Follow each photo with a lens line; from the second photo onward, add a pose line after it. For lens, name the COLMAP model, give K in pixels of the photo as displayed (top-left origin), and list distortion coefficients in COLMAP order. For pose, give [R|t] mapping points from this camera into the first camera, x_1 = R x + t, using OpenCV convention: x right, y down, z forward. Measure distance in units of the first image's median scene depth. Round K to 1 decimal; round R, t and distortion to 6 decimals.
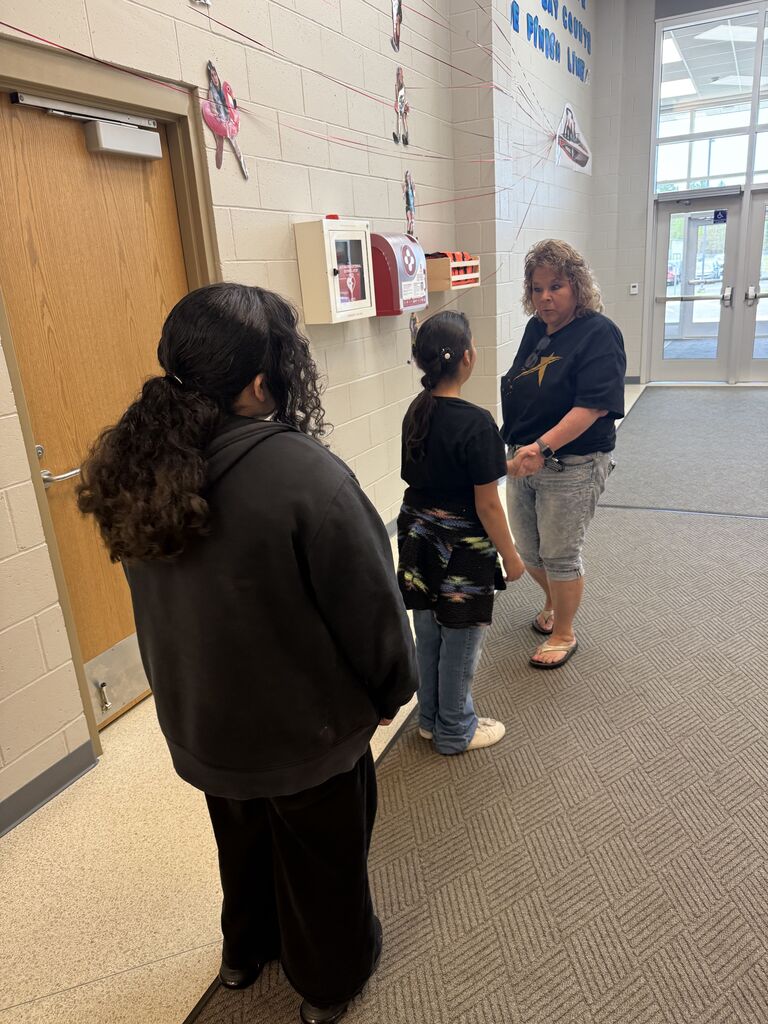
lens RADIAL K [[722.1, 0, 381.6], [0, 722.1, 522.8], [0, 0, 1]] dist [0.014930, -0.024254]
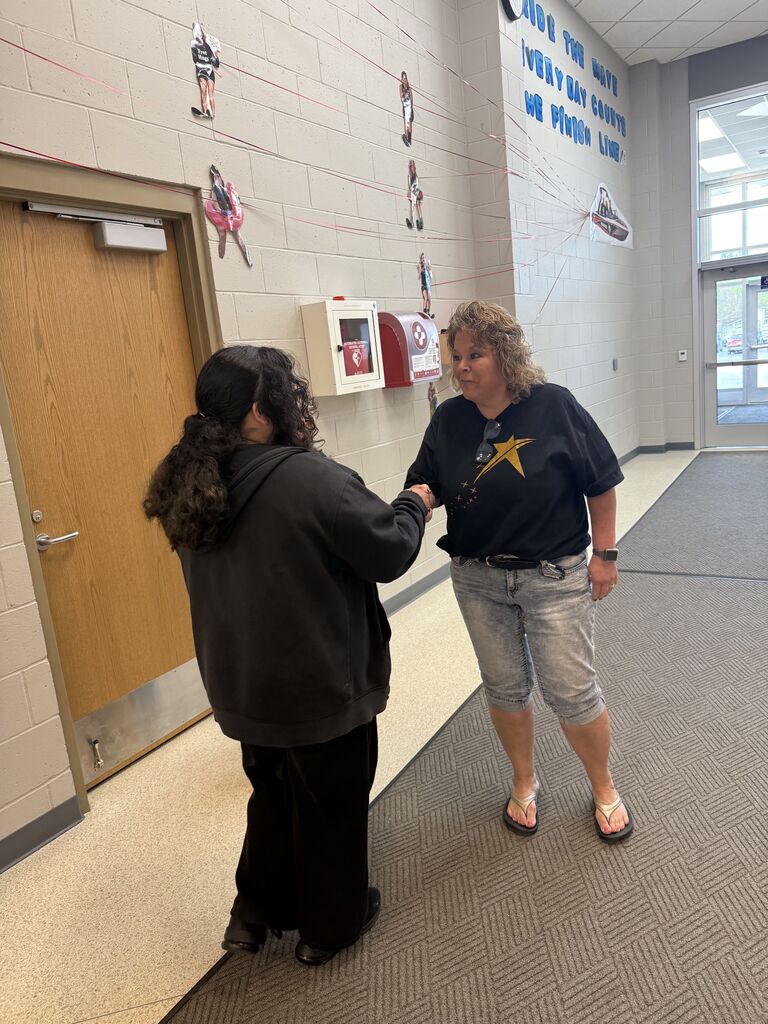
lens RADIAL K [[722.1, 0, 380.1], [0, 722.1, 516.5], [0, 0, 1]] dist [0.014930, -0.024254]
pose [[0.994745, -0.009194, -0.101966, 0.128796], [-0.001737, 0.994301, -0.106598, 0.014143], [0.102365, 0.106215, 0.989060, -0.012941]]
